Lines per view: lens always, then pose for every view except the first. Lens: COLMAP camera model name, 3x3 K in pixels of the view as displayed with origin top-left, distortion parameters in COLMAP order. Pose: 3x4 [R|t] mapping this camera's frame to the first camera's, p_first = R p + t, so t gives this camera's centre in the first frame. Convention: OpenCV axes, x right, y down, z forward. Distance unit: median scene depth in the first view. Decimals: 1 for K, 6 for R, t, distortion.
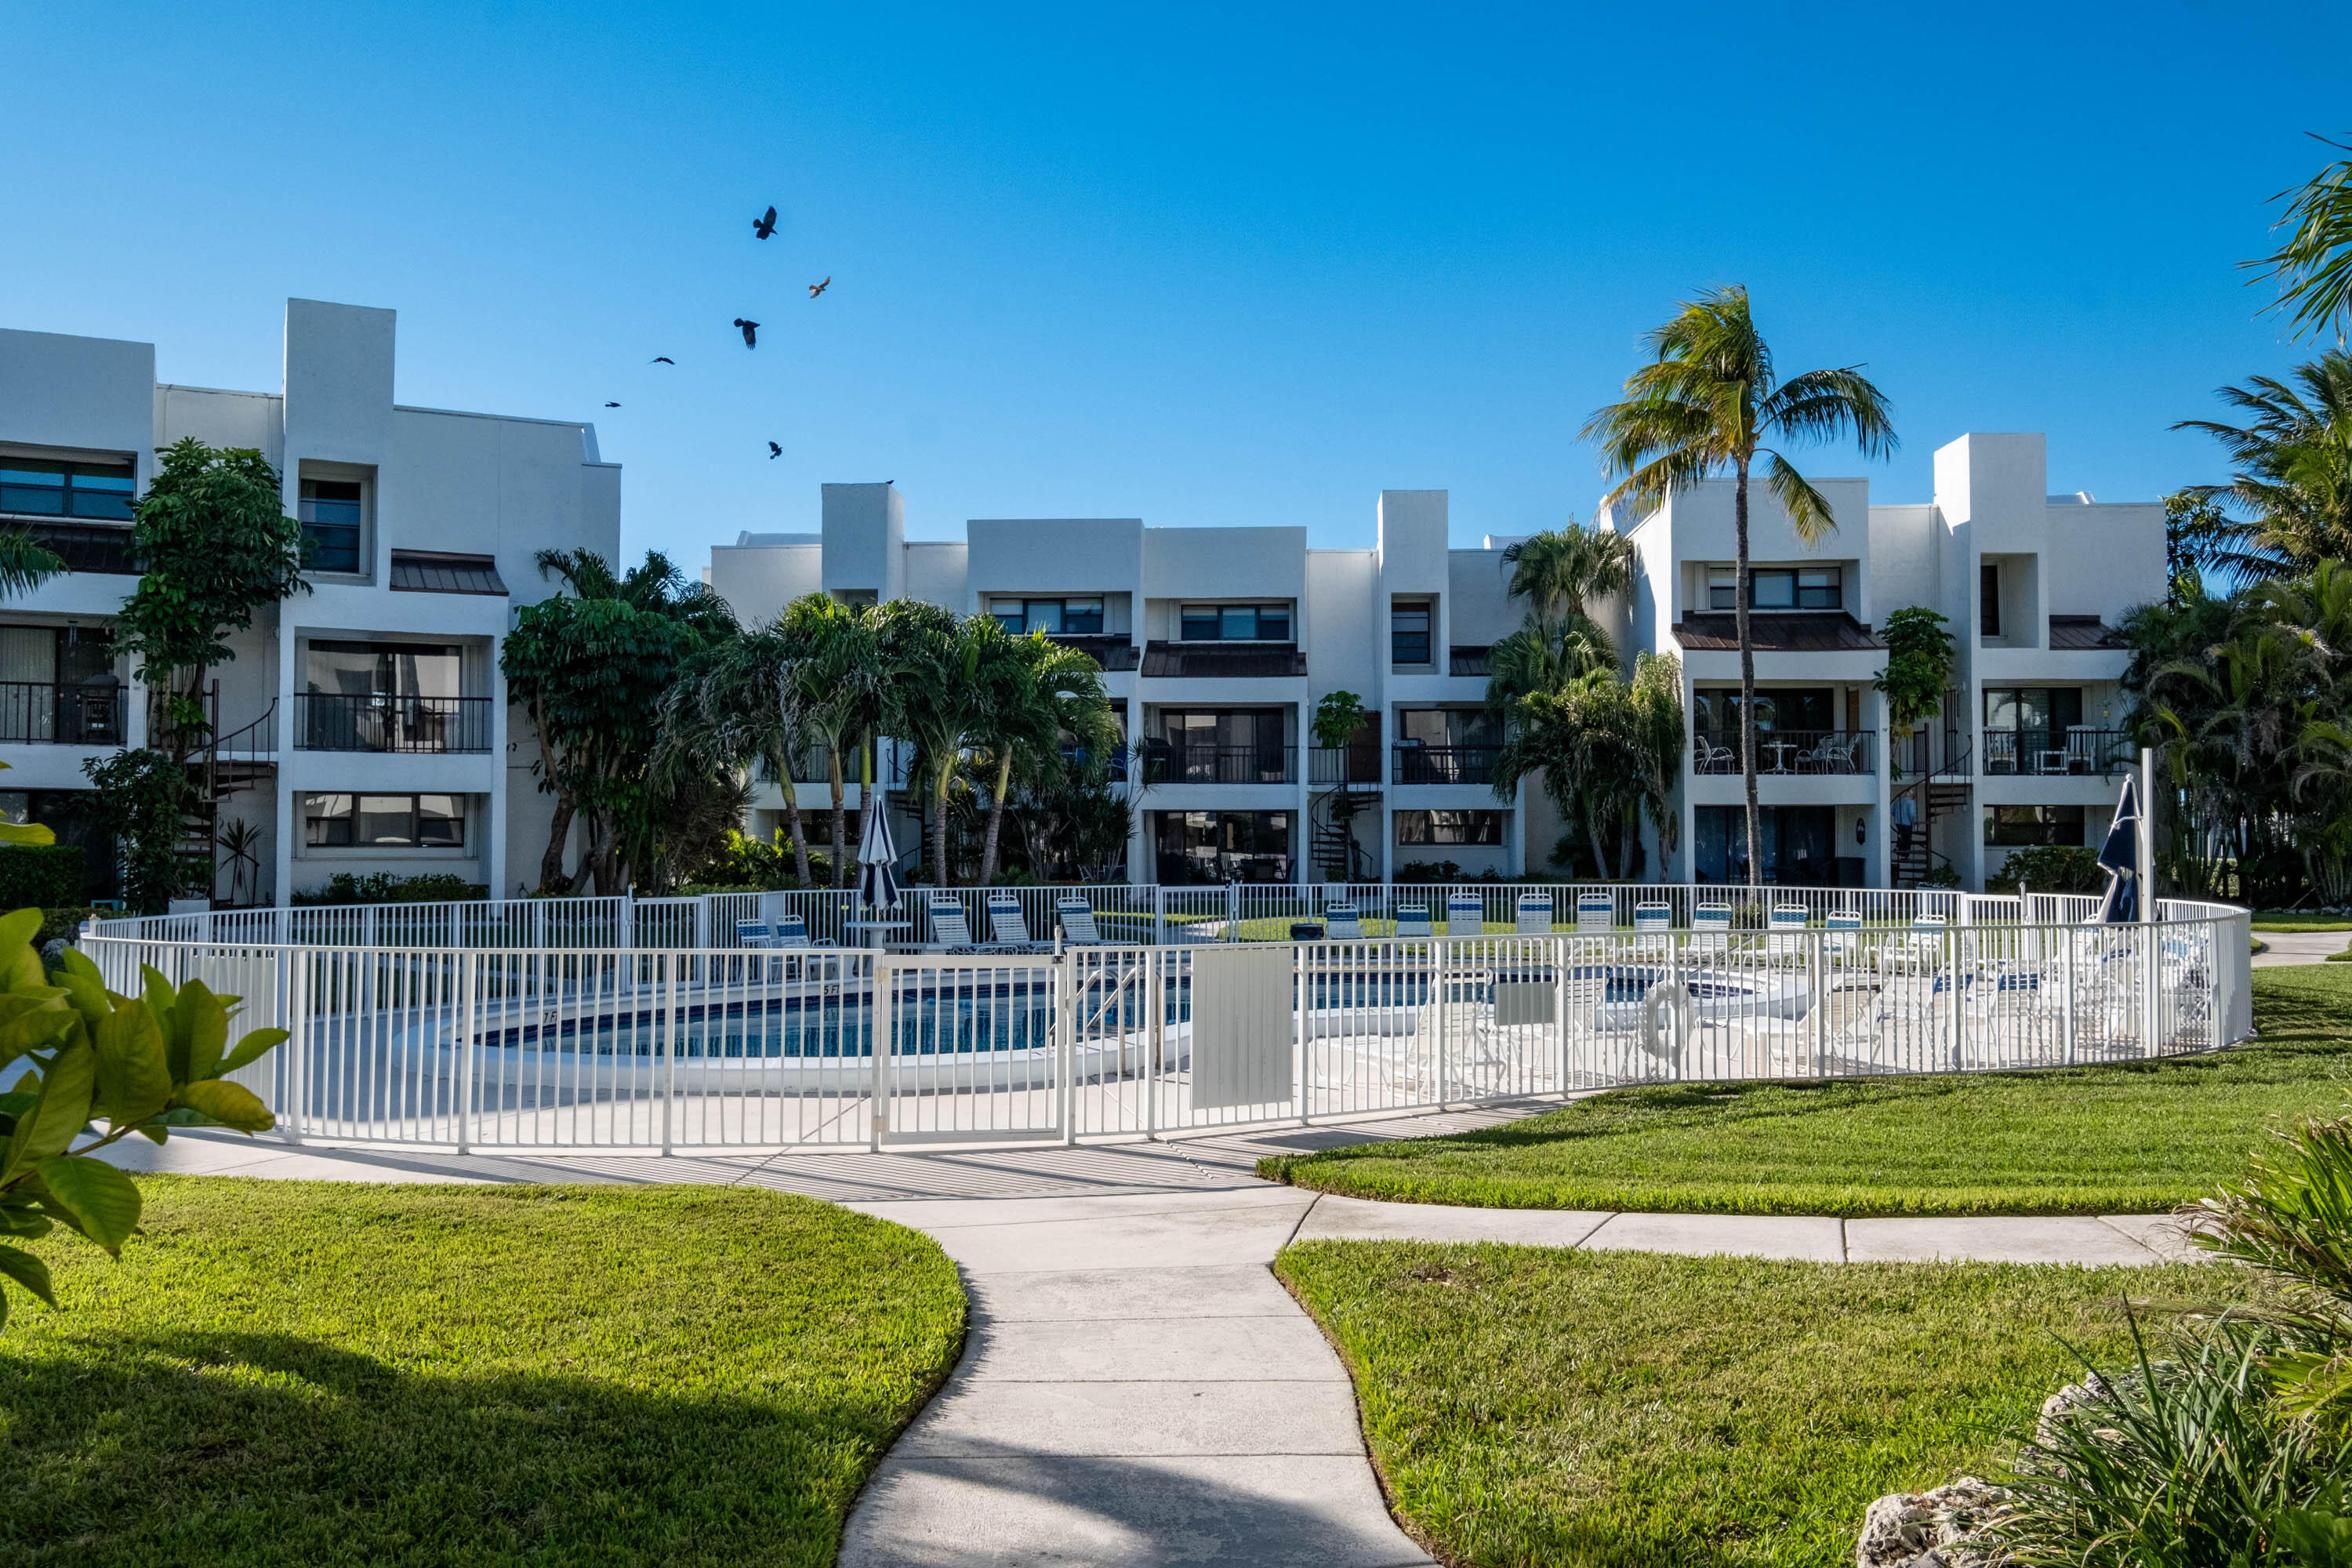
lens RADIAL K [[1969.9, 0, 1170.0], [0, 1969.9, 767.1], [0, 0, 1]] dist [0.000345, 0.018137]
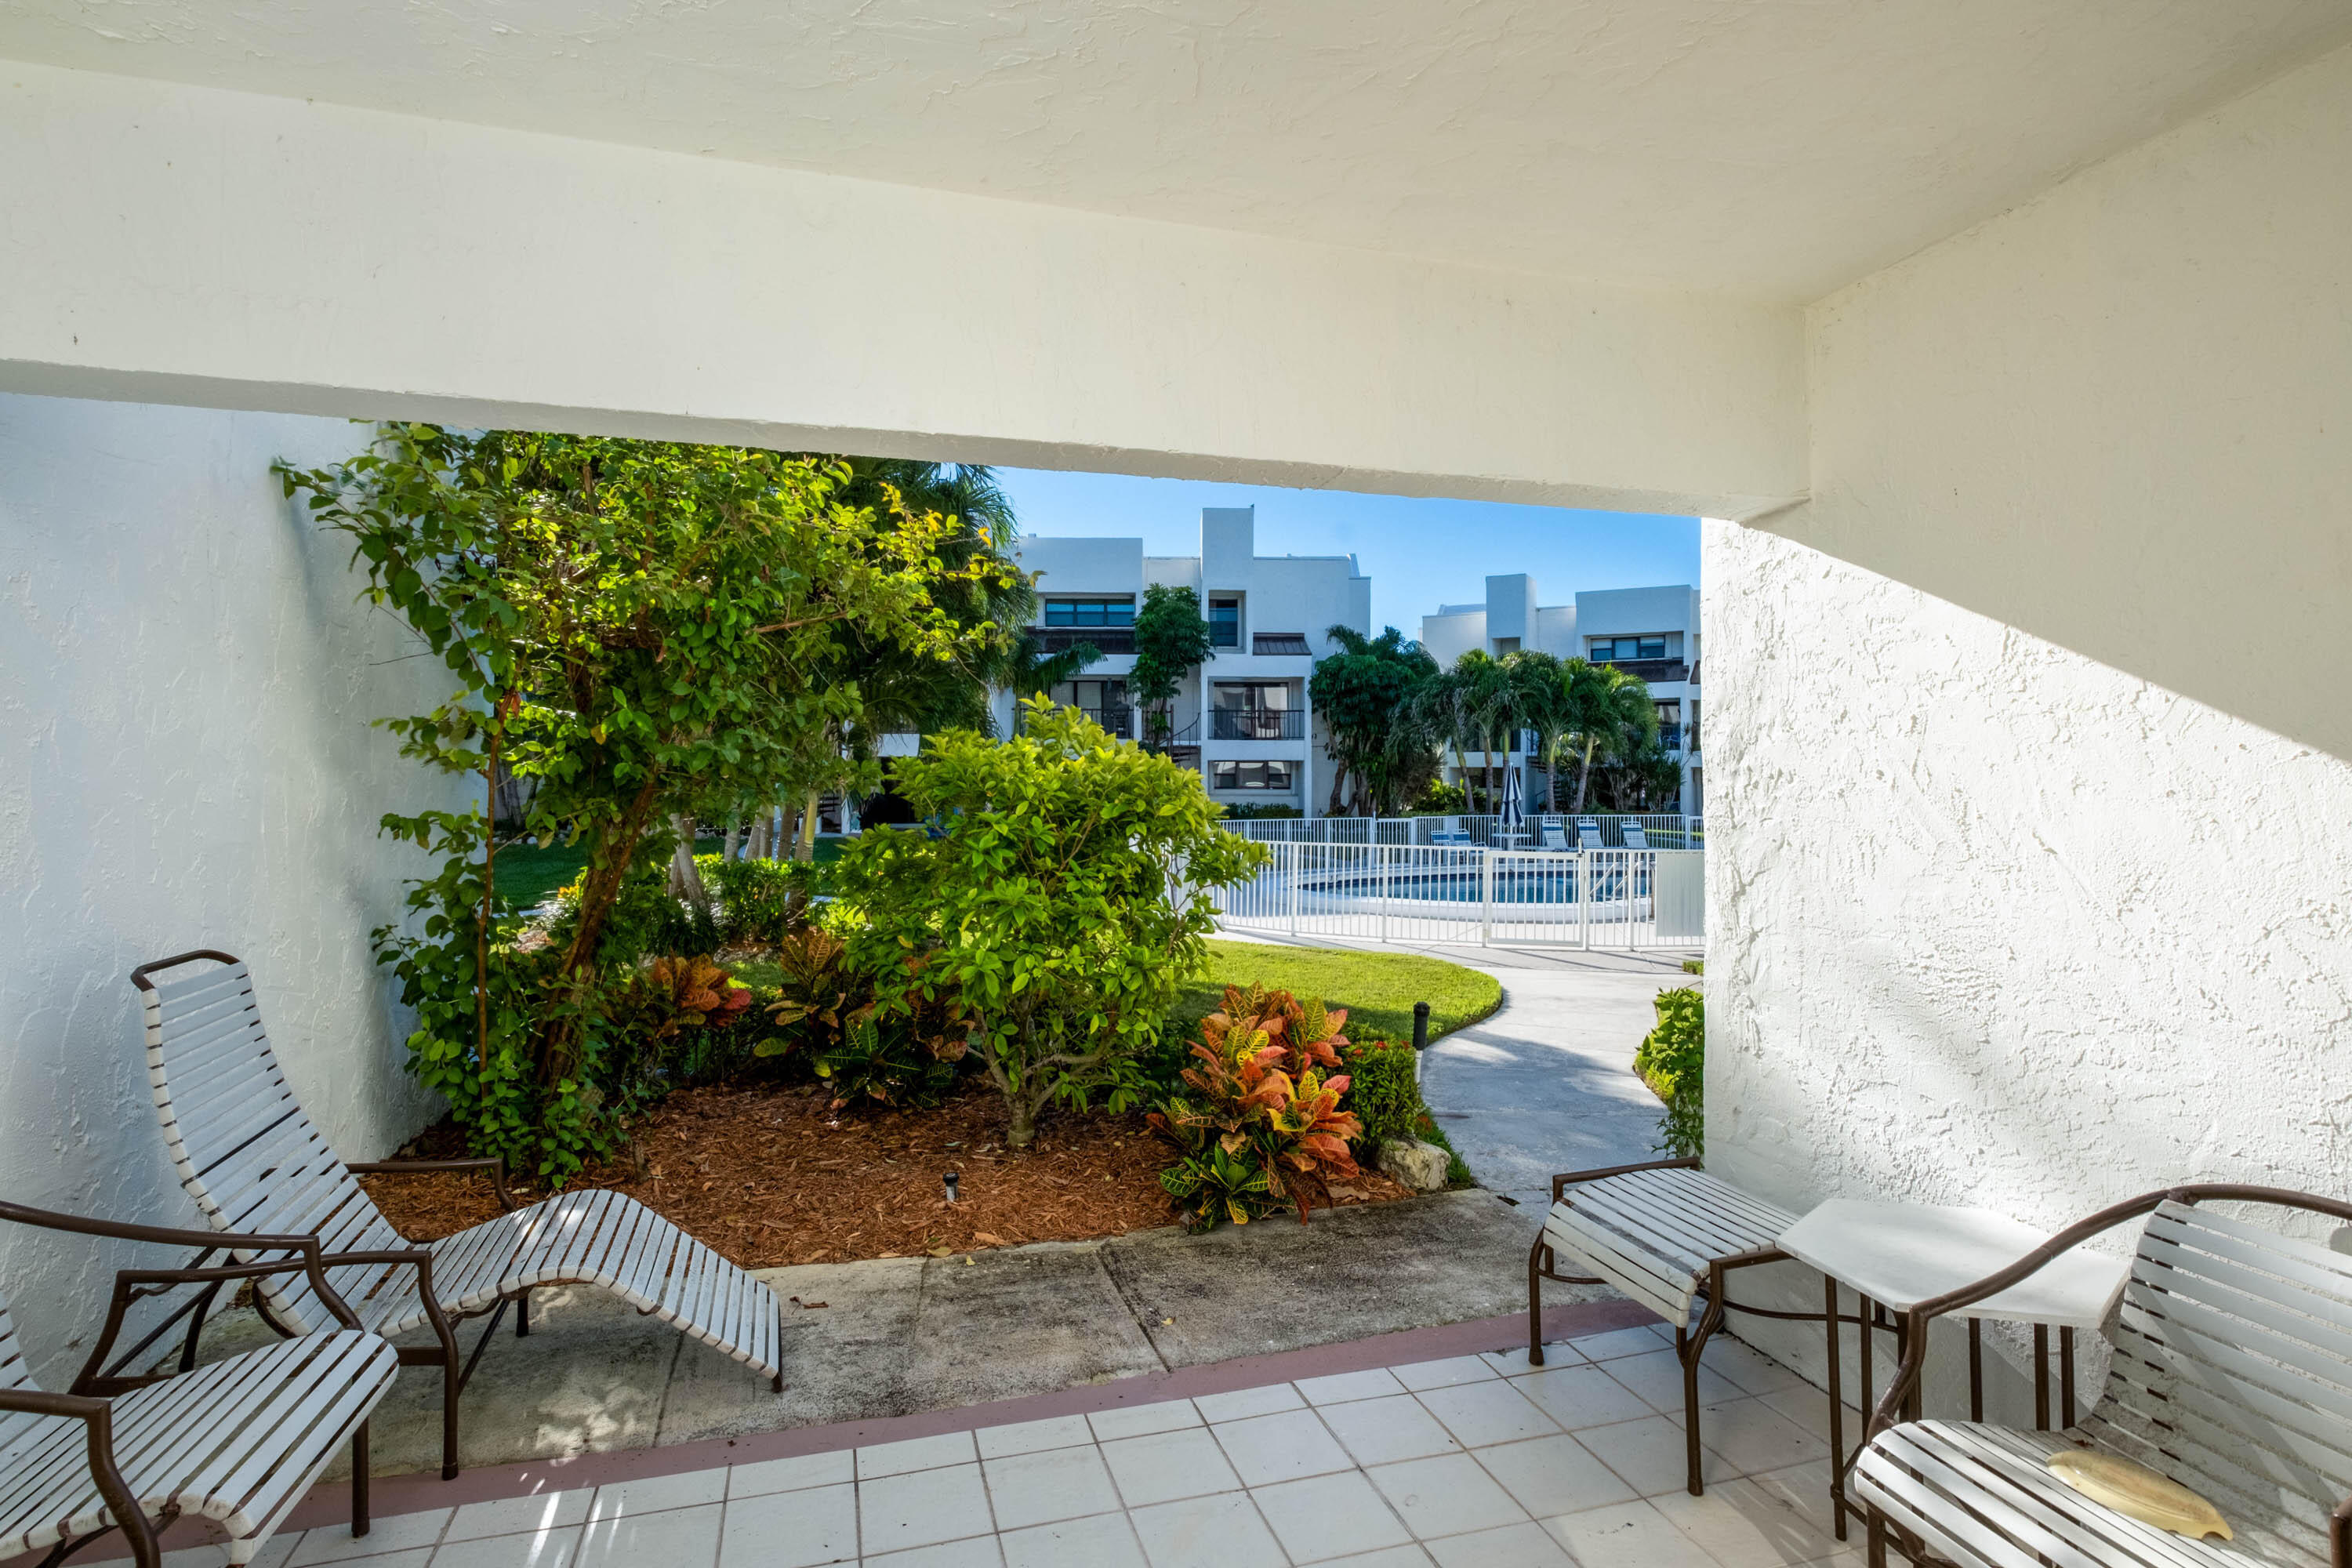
lens RADIAL K [[1200.3, 0, 1157.7], [0, 1200.3, 772.7], [0, 0, 1]] dist [-0.003116, -0.000108]
pose [[0.898996, -0.000316, -0.437956, 0.033896], [0.013534, 0.999542, 0.027060, -0.008758], [0.437747, -0.030254, 0.898589, -0.097385]]
